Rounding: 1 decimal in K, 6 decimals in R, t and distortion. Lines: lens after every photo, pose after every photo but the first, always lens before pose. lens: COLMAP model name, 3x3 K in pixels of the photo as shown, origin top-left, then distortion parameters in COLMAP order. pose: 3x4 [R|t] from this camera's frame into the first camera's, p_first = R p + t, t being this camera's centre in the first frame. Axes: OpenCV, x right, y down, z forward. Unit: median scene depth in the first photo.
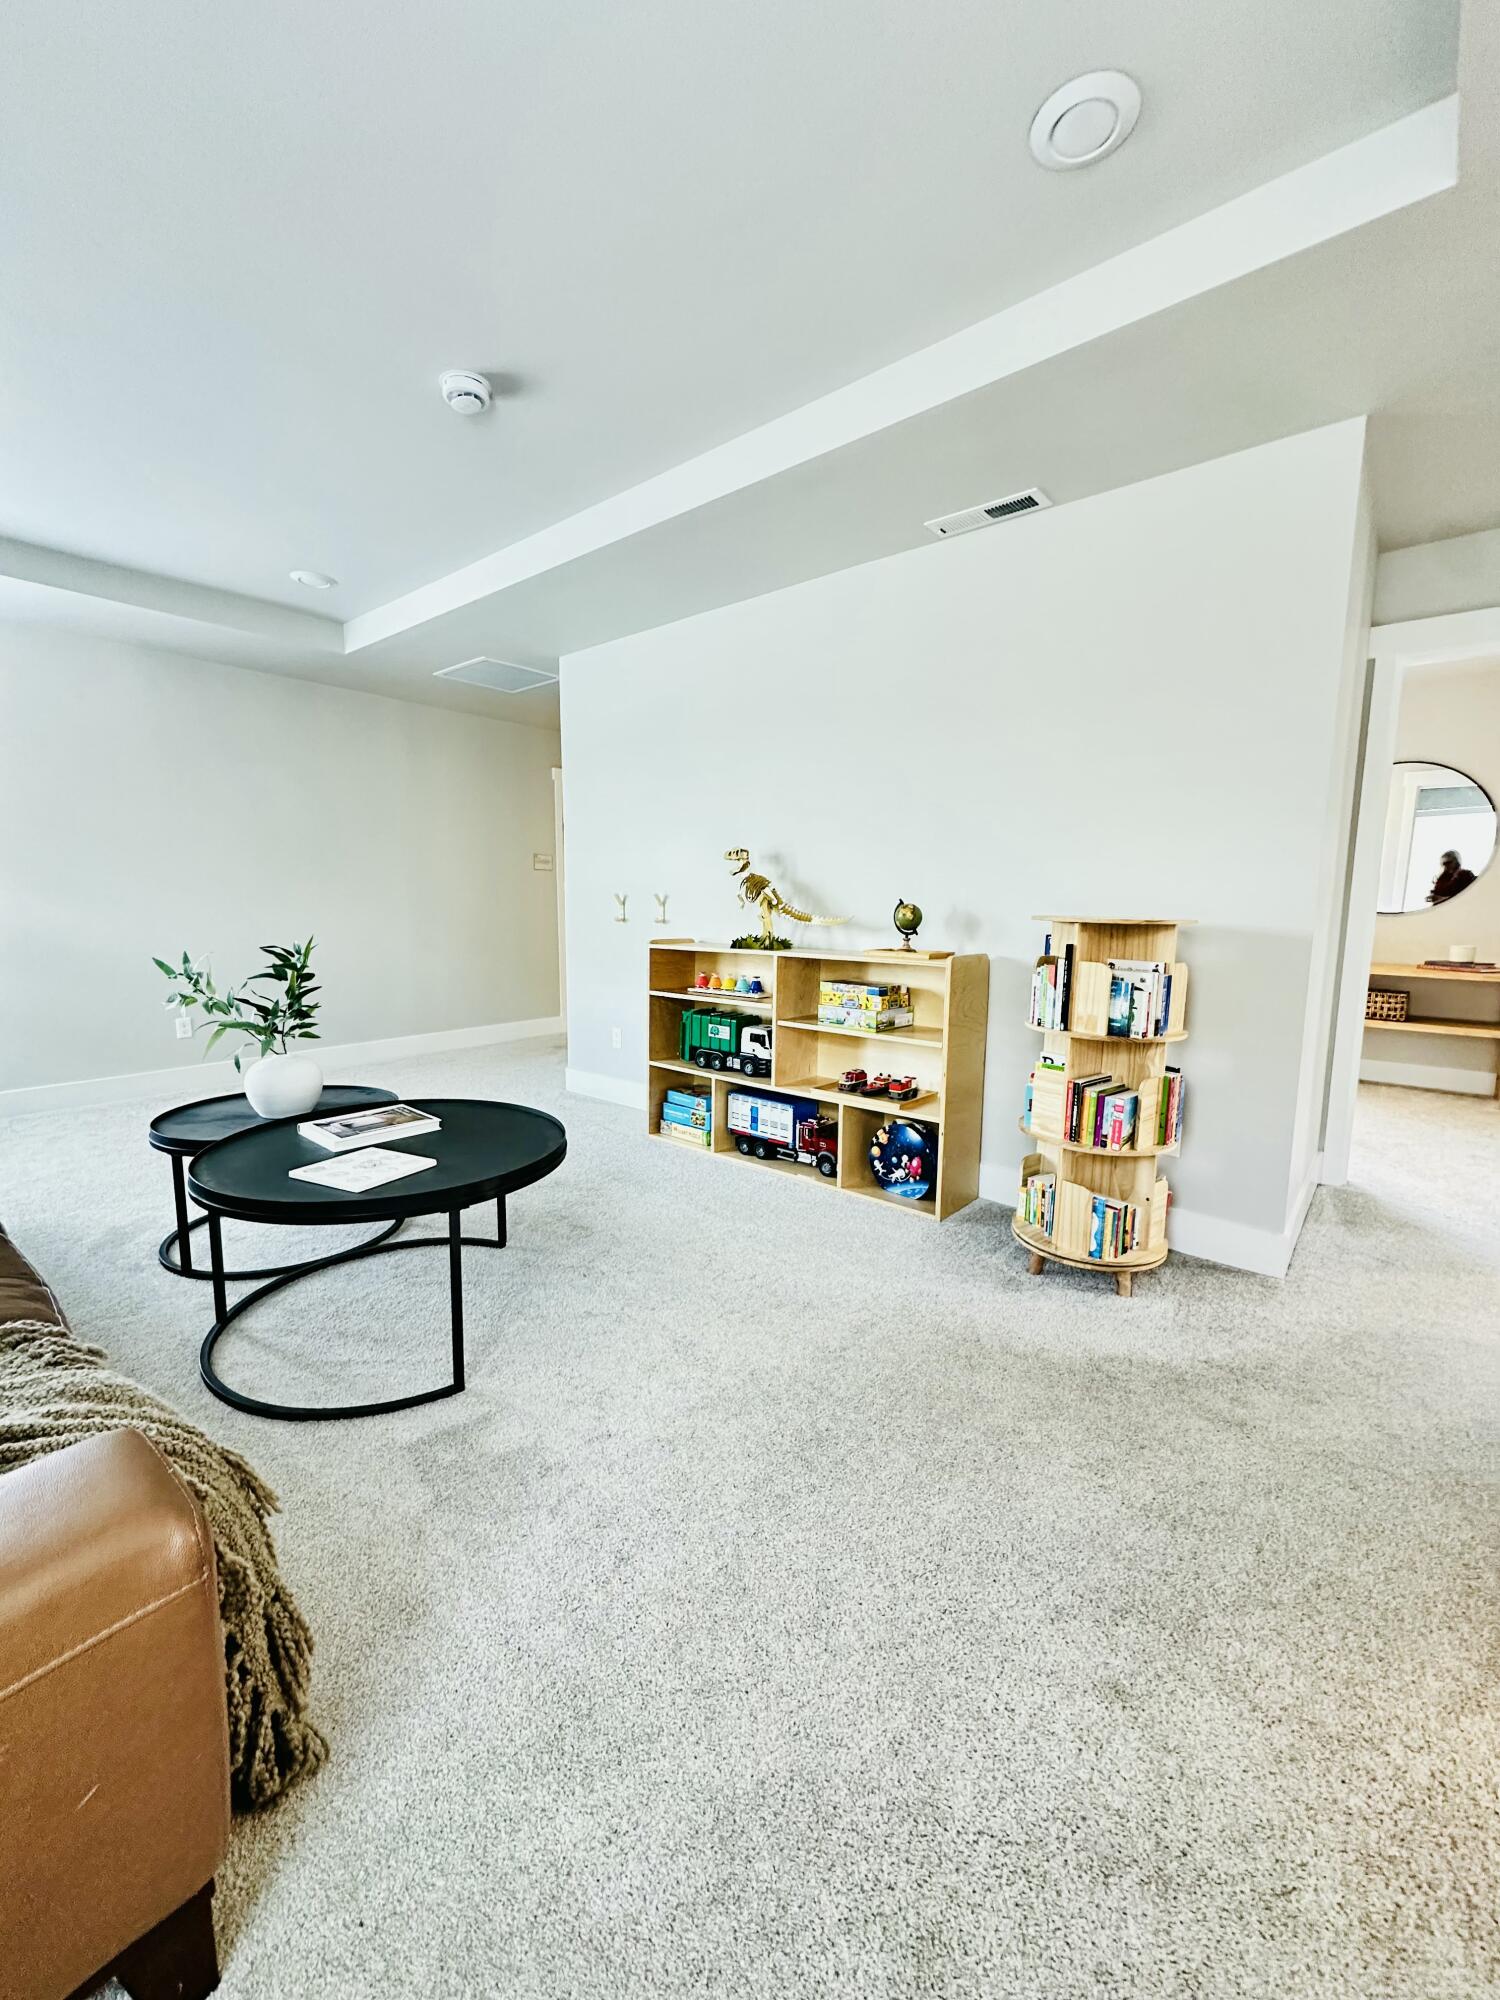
lens RADIAL K [[788.9, 0, 745.9], [0, 788.9, 996.0], [0, 0, 1]] dist [-0.002142, -0.000206]
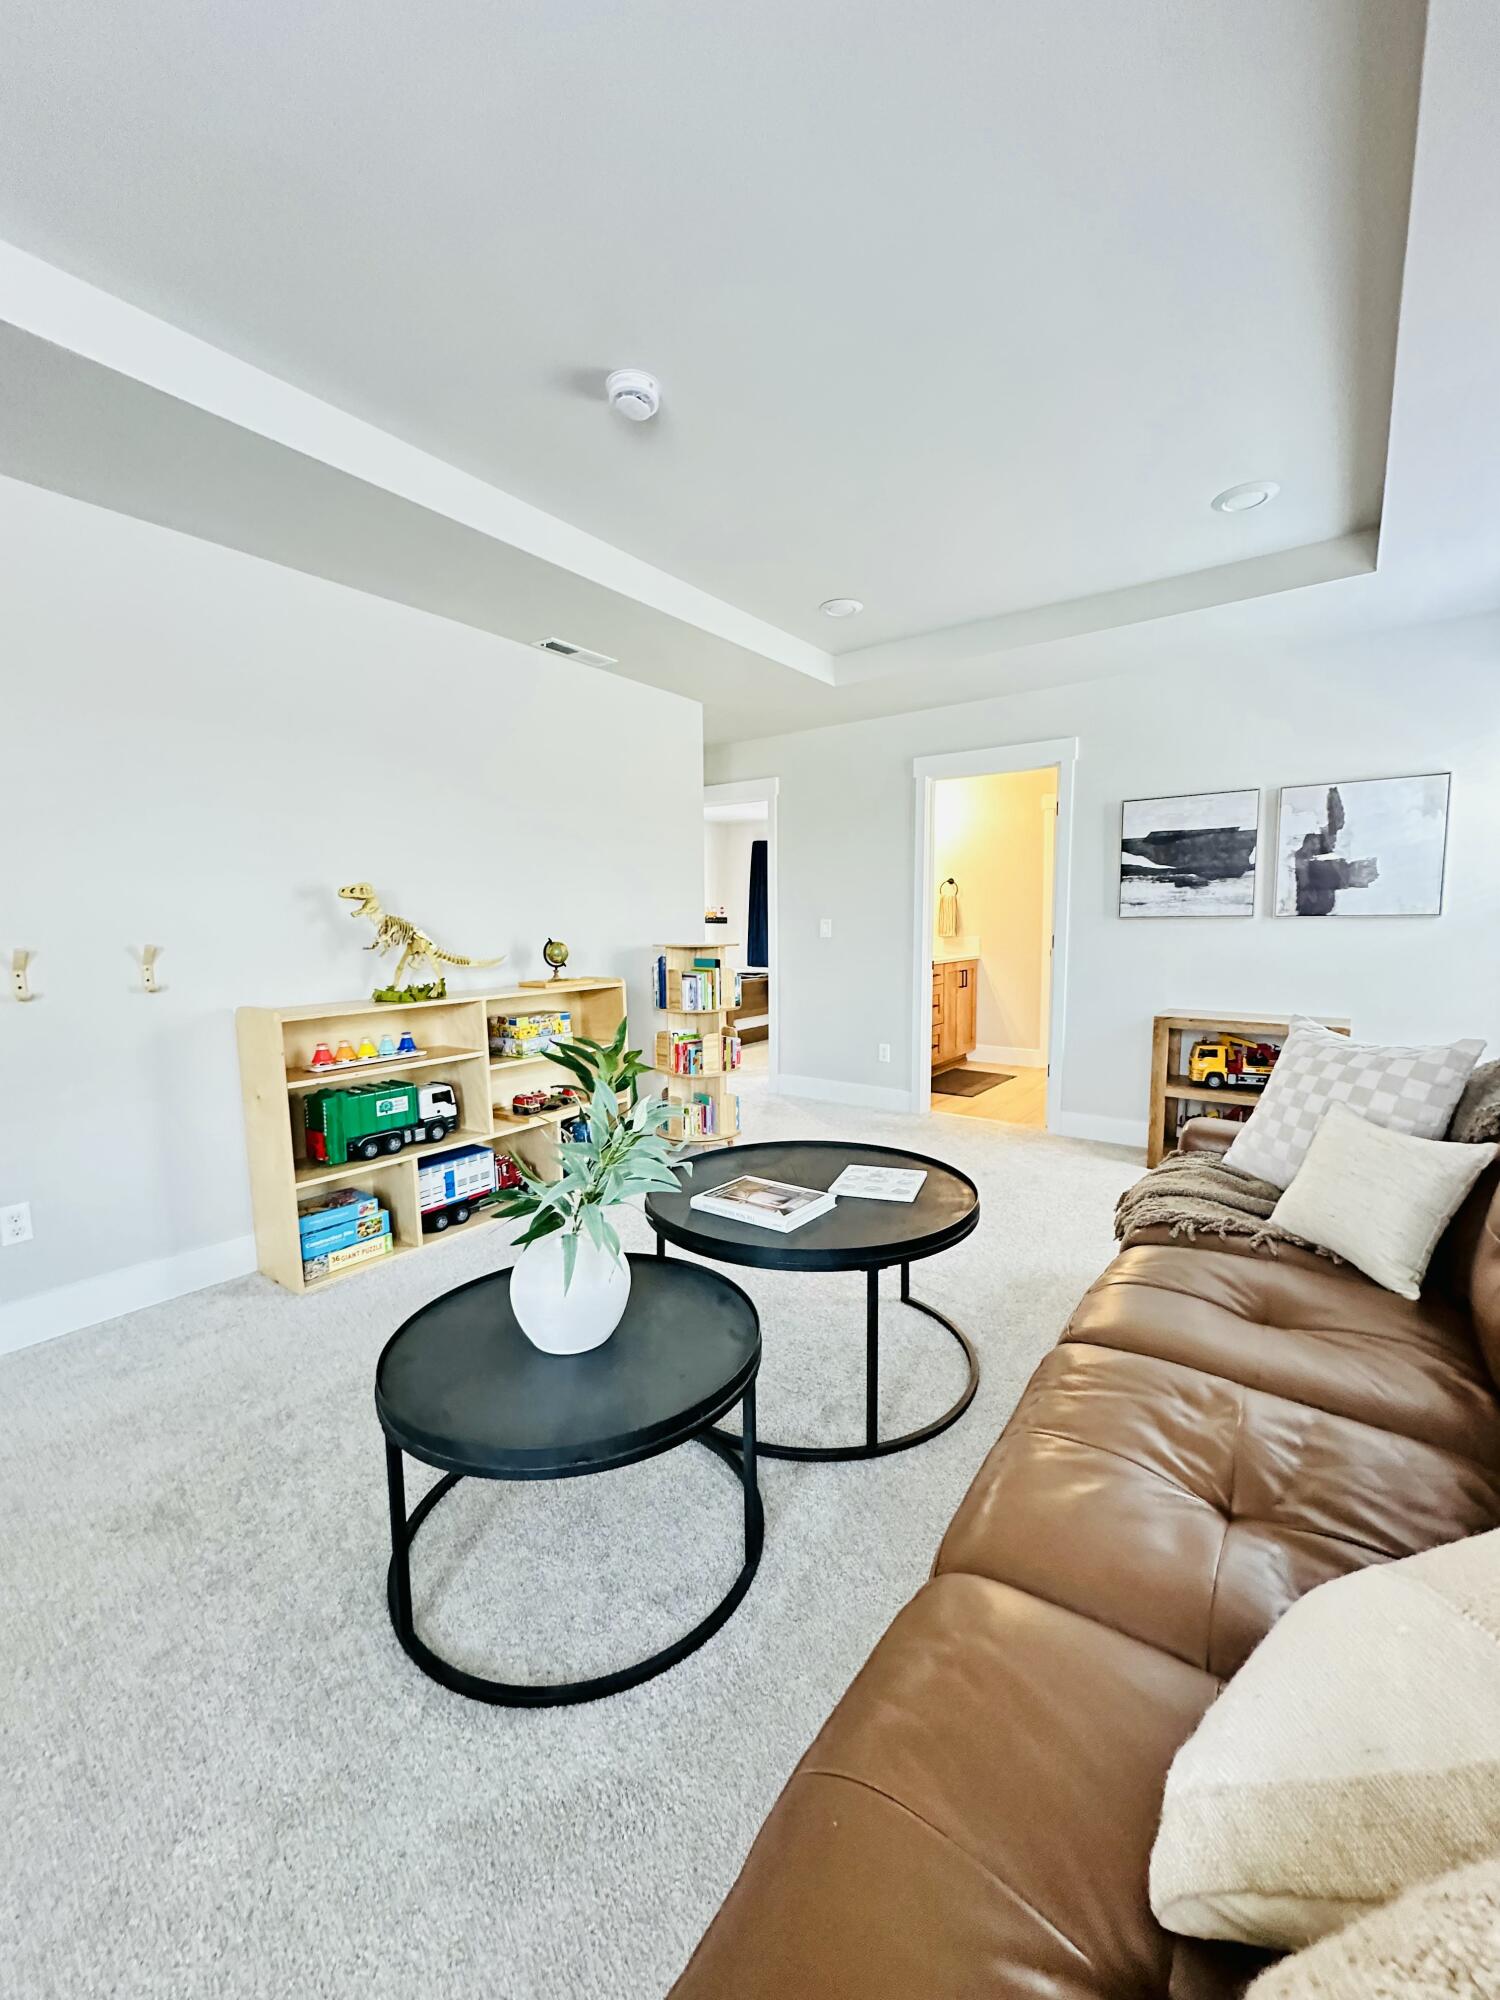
lens RADIAL K [[788.9, 0, 749.6], [0, 788.9, 1002.3], [0, 0, 1]] dist [-0.002142, -0.000206]
pose [[-0.068705, -0.108918, 0.991674, -0.888899], [0.130447, 0.984507, 0.117169, -0.112137], [-0.989072, 0.137411, -0.053432, 0.679485]]
